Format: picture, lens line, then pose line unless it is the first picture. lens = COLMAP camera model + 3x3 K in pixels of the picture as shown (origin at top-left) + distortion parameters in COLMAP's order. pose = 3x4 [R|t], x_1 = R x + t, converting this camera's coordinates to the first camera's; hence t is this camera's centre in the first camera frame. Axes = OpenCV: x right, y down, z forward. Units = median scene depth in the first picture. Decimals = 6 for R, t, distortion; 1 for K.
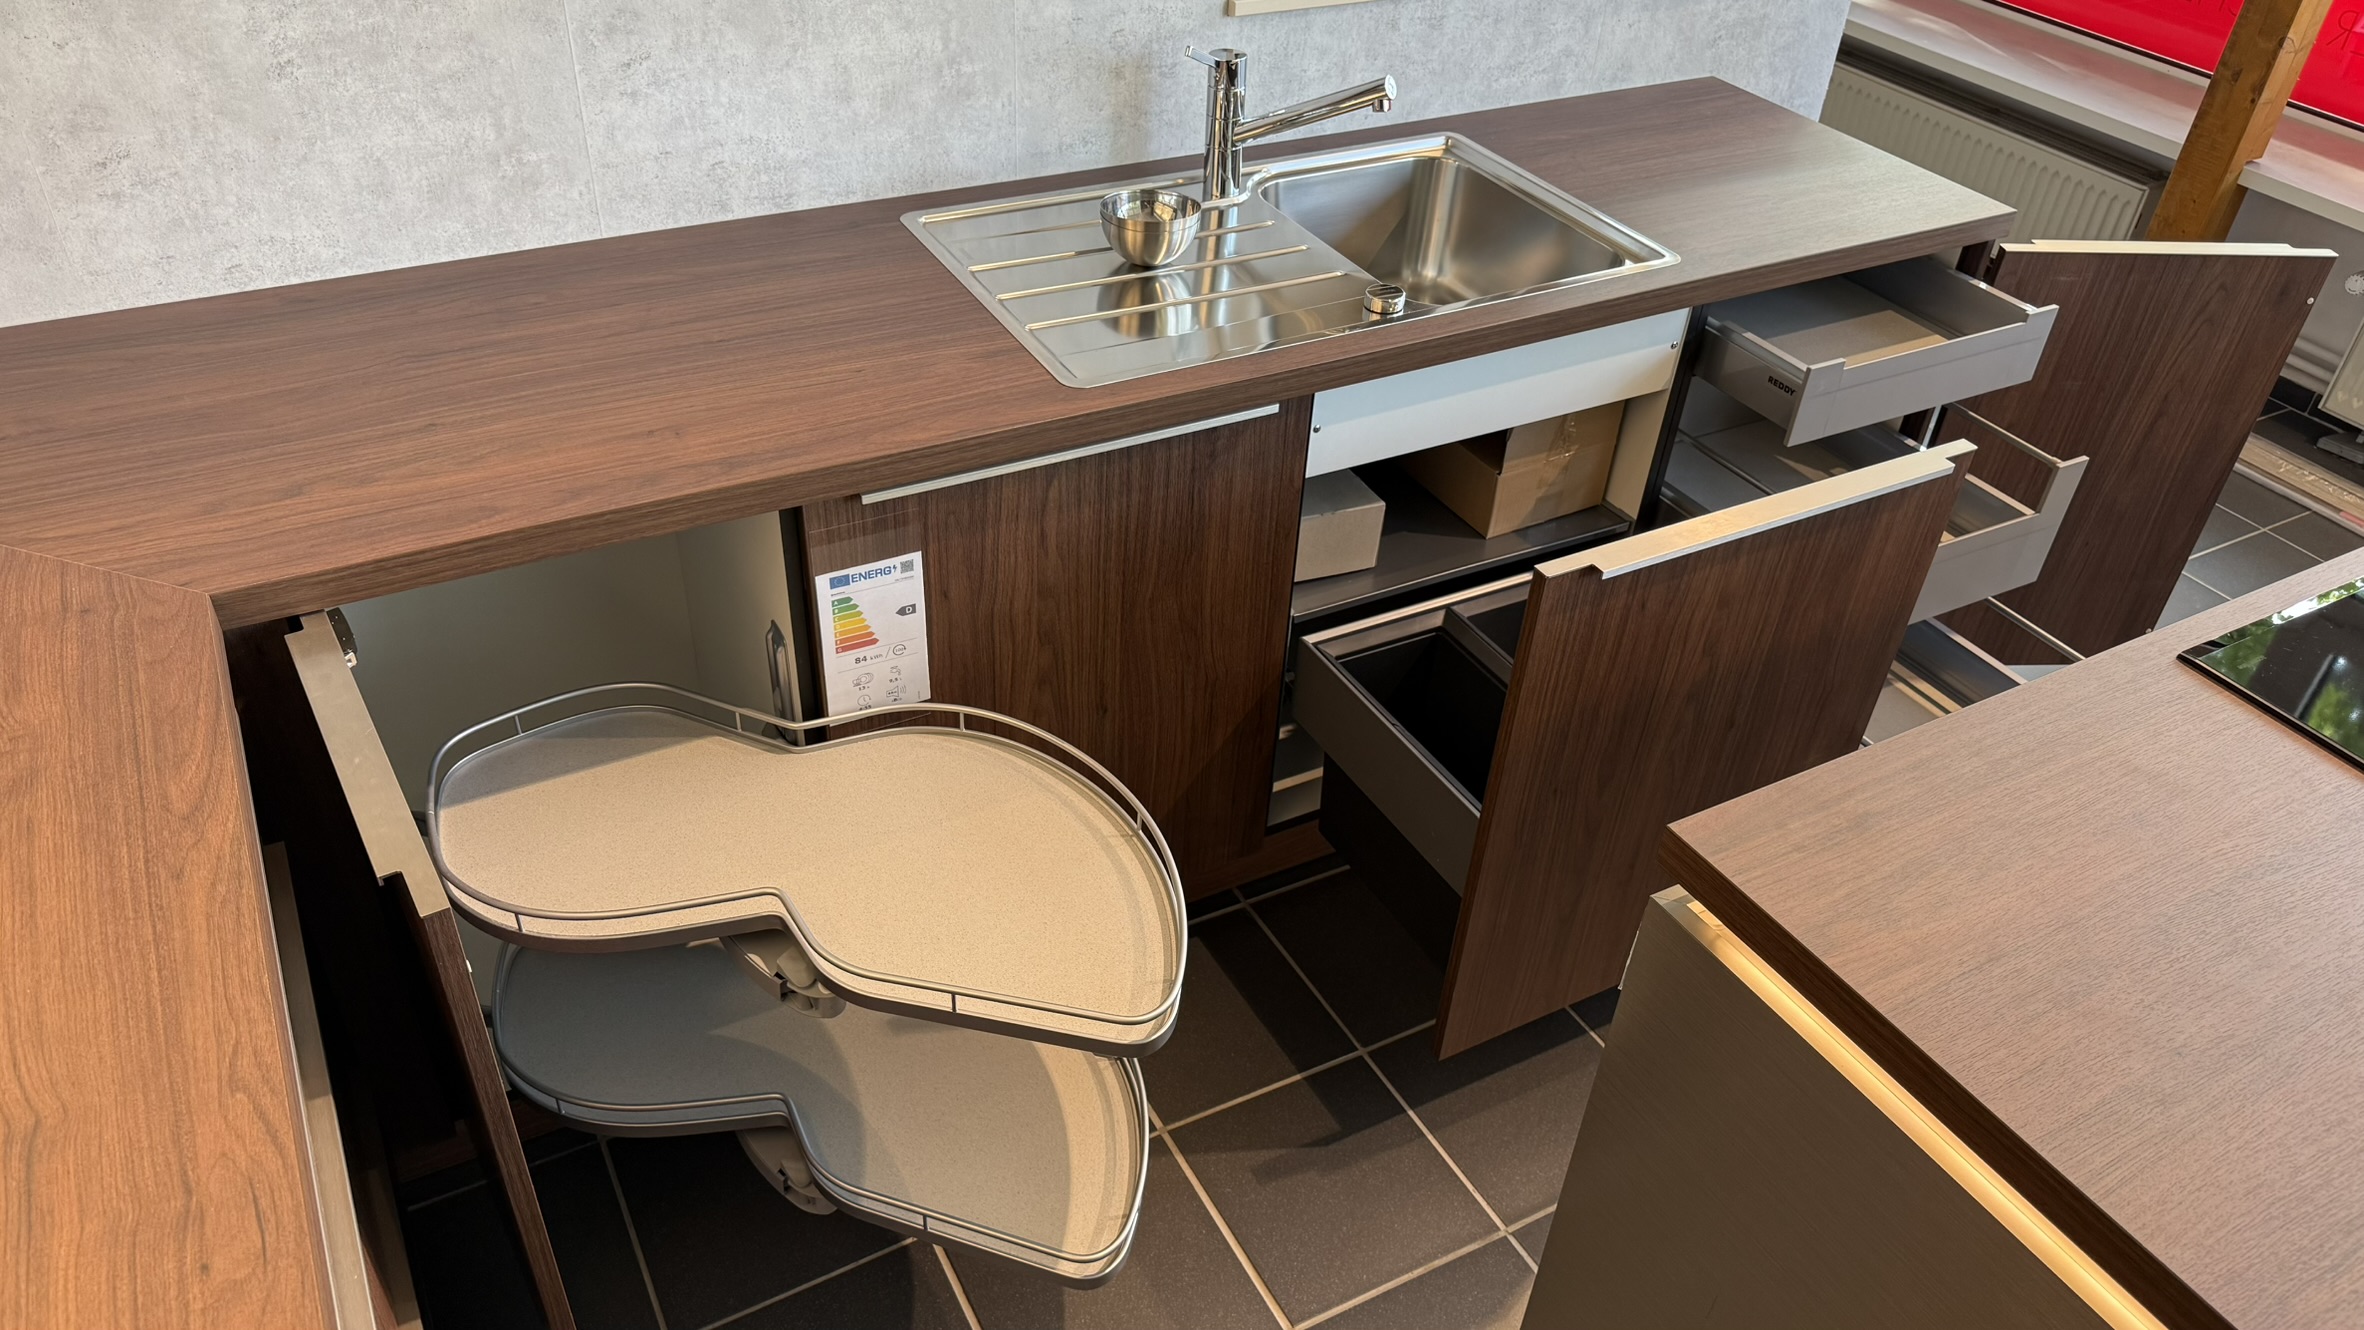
lens RADIAL K [[1675.5, 0, 1185.4], [0, 1675.5, 675.2], [0, 0, 1]] dist [0.028520, -0.042229]
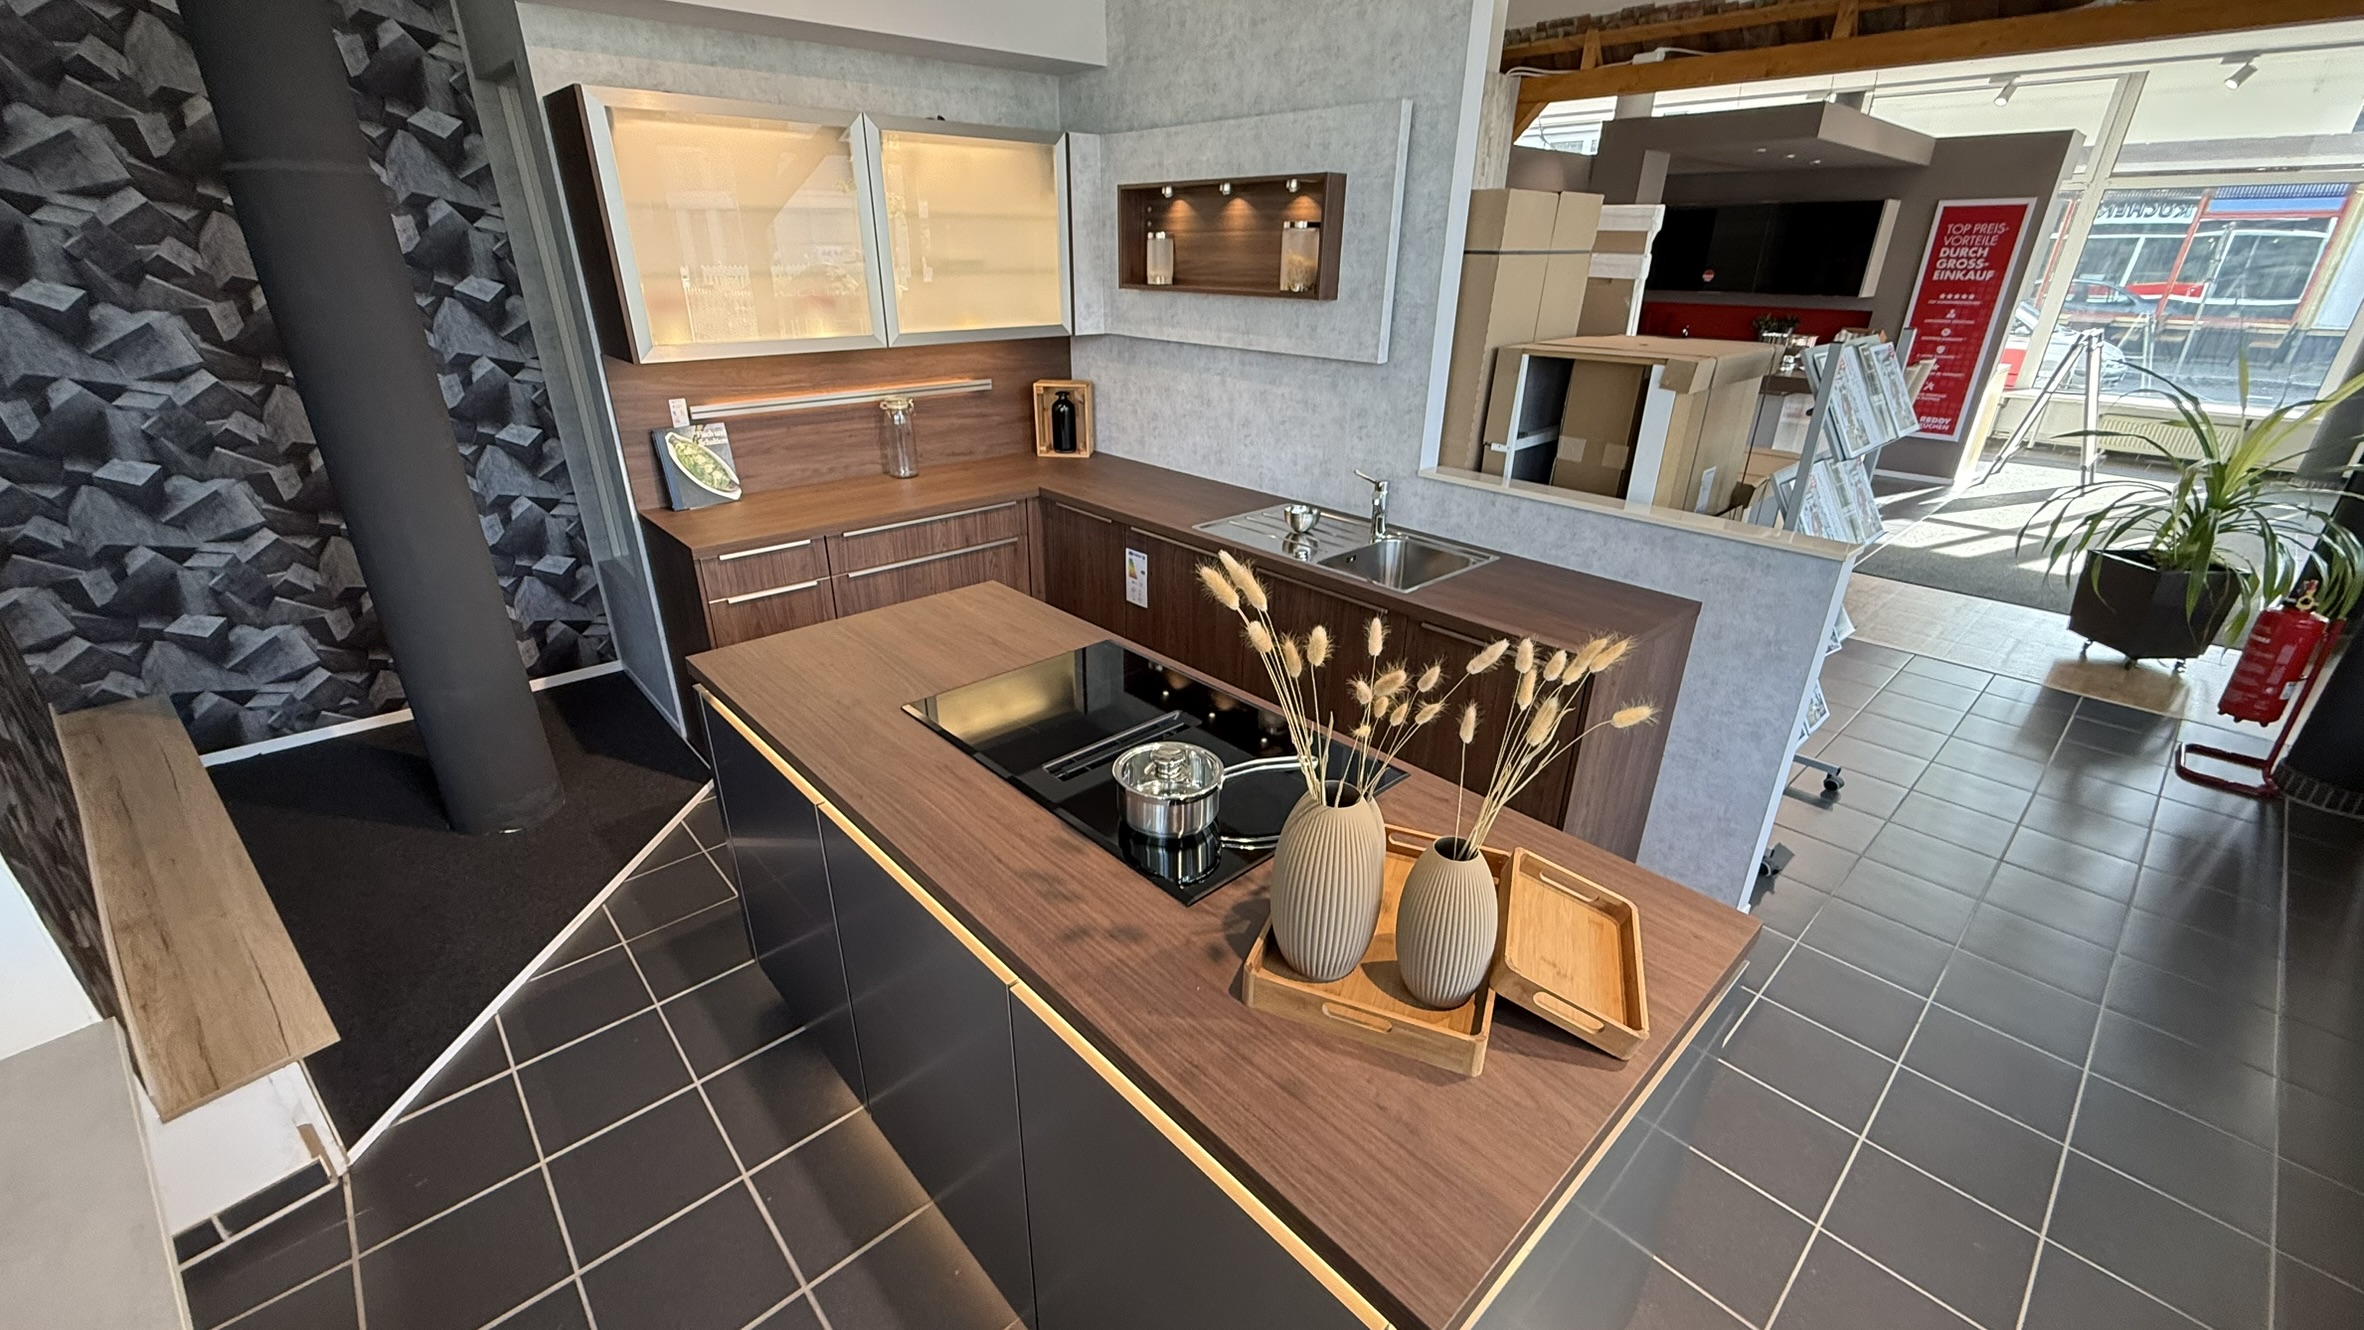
lens RADIAL K [[943.0, 0, 1176.6], [0, 943.0, 662.6], [0, 0, 1]] dist [0.001115, -0.000556]
pose [[0.229559, 0.346357, -0.909582, 1.559992], [-0.587642, 0.794301, 0.154151, -0.217468], [0.775873, 0.499122, 0.385873, 0.398189]]
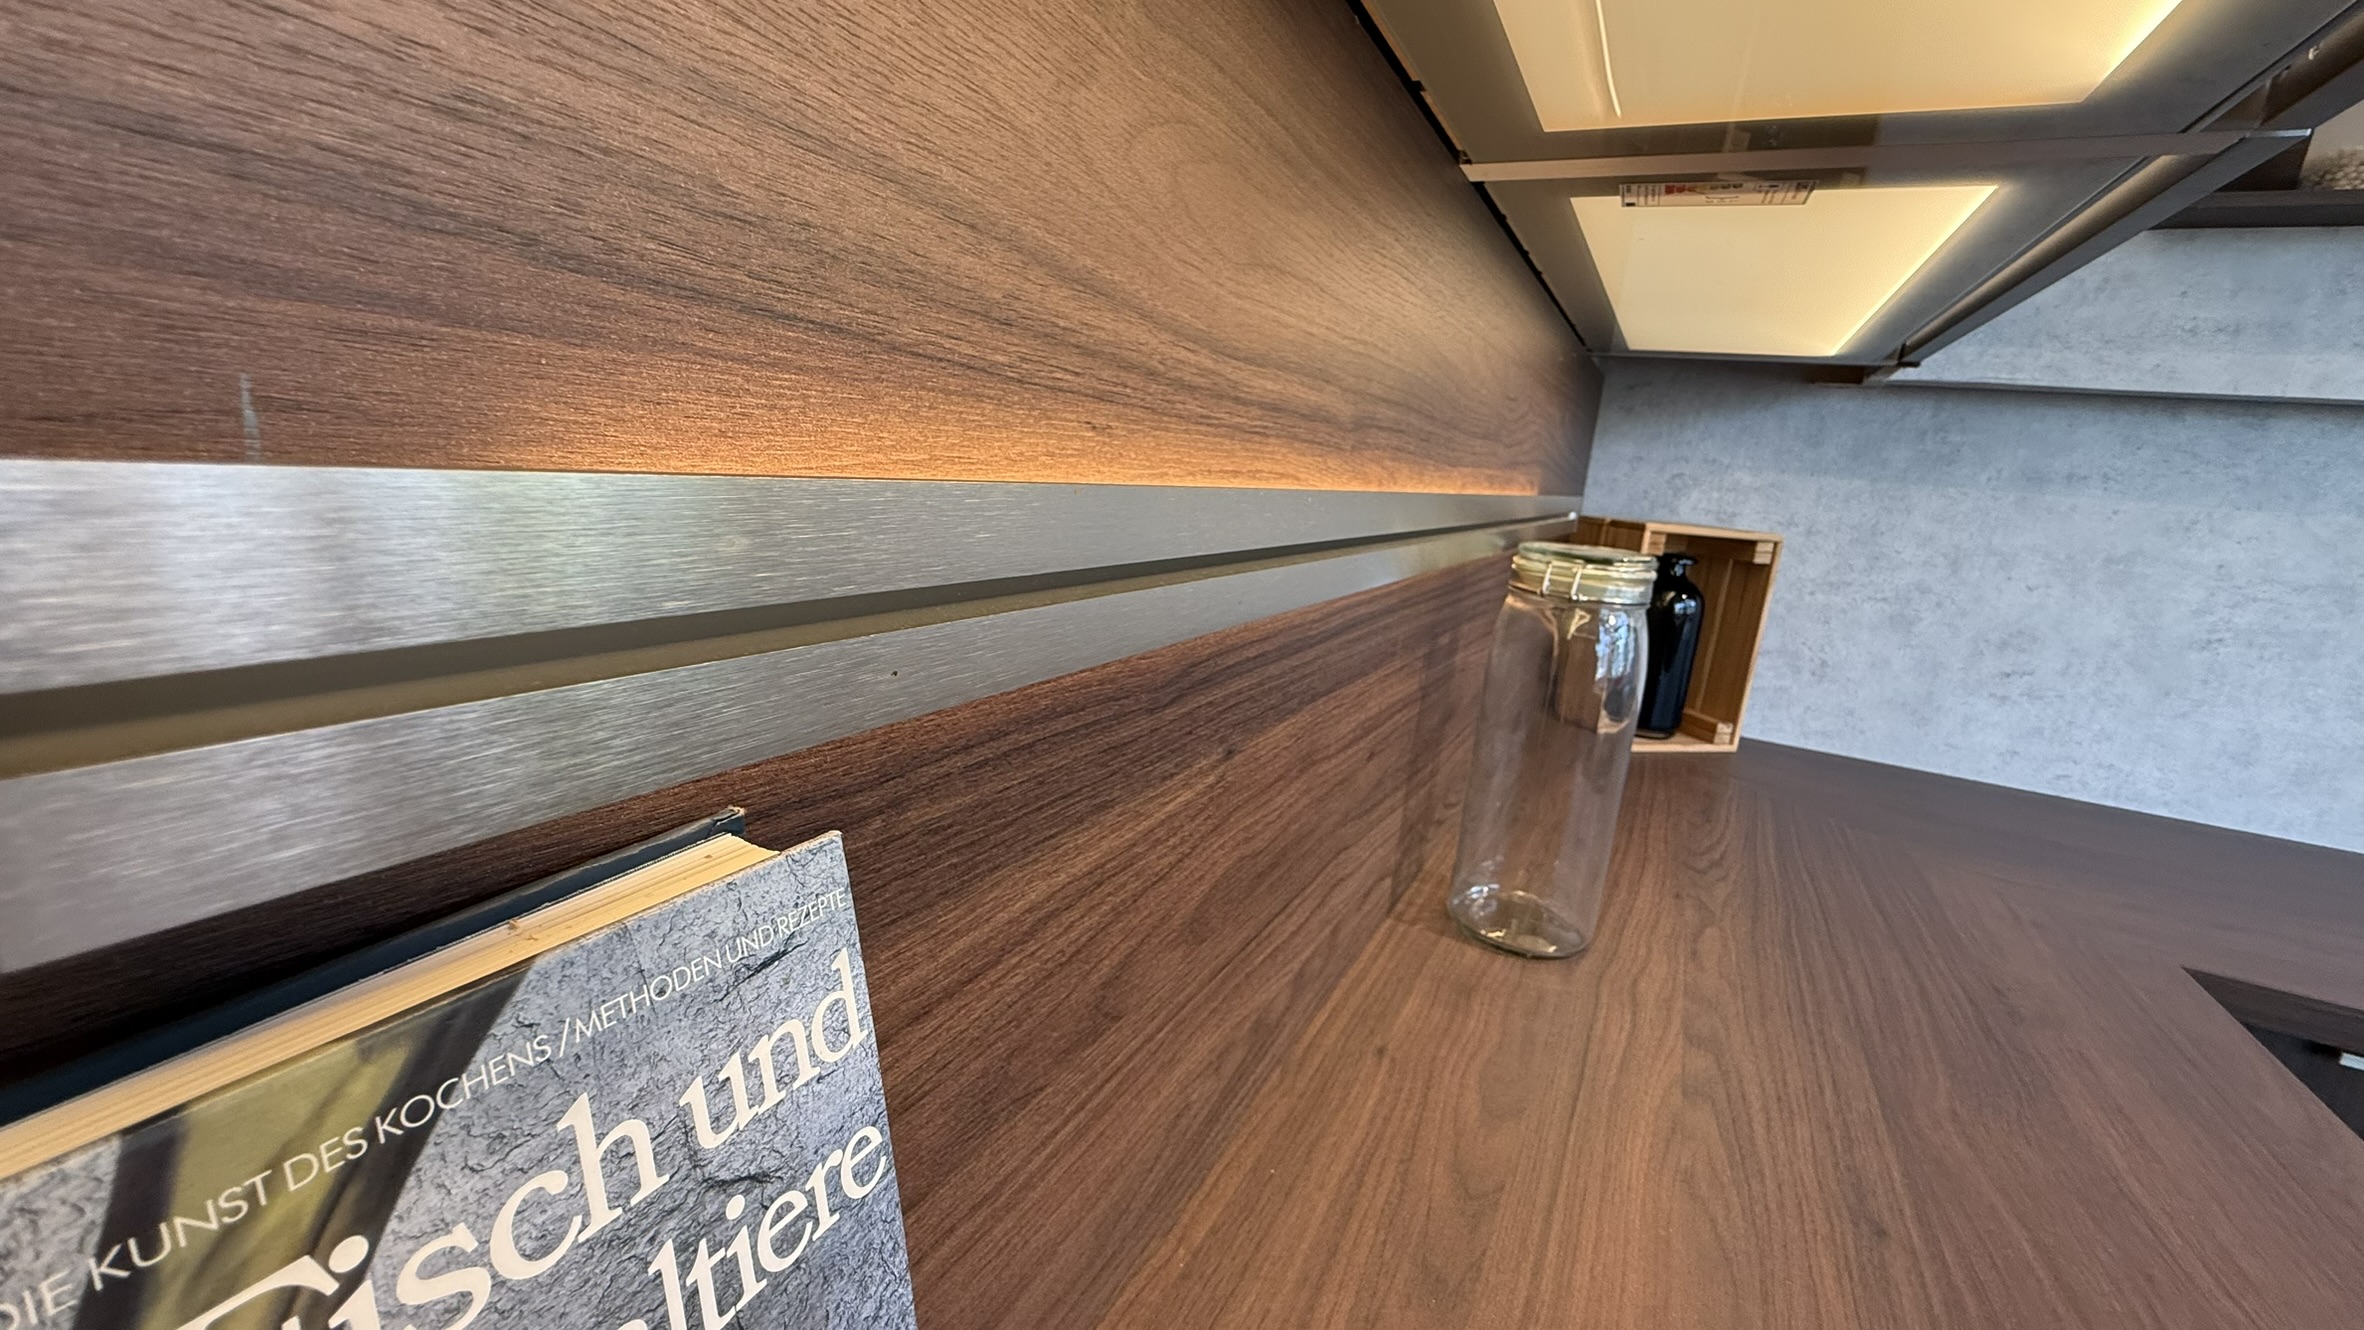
lens RADIAL K [[943.0, 0, 1174.0], [0, 943.0, 665.8], [0, 0, 1]] dist [0.001115, -0.000556]
pose [[0.542808, 0.180715, -0.820184, -0.356626], [-0.557677, 0.807760, -0.191100, 0.194030], [0.627977, 0.561128, 0.539240, 0.152106]]
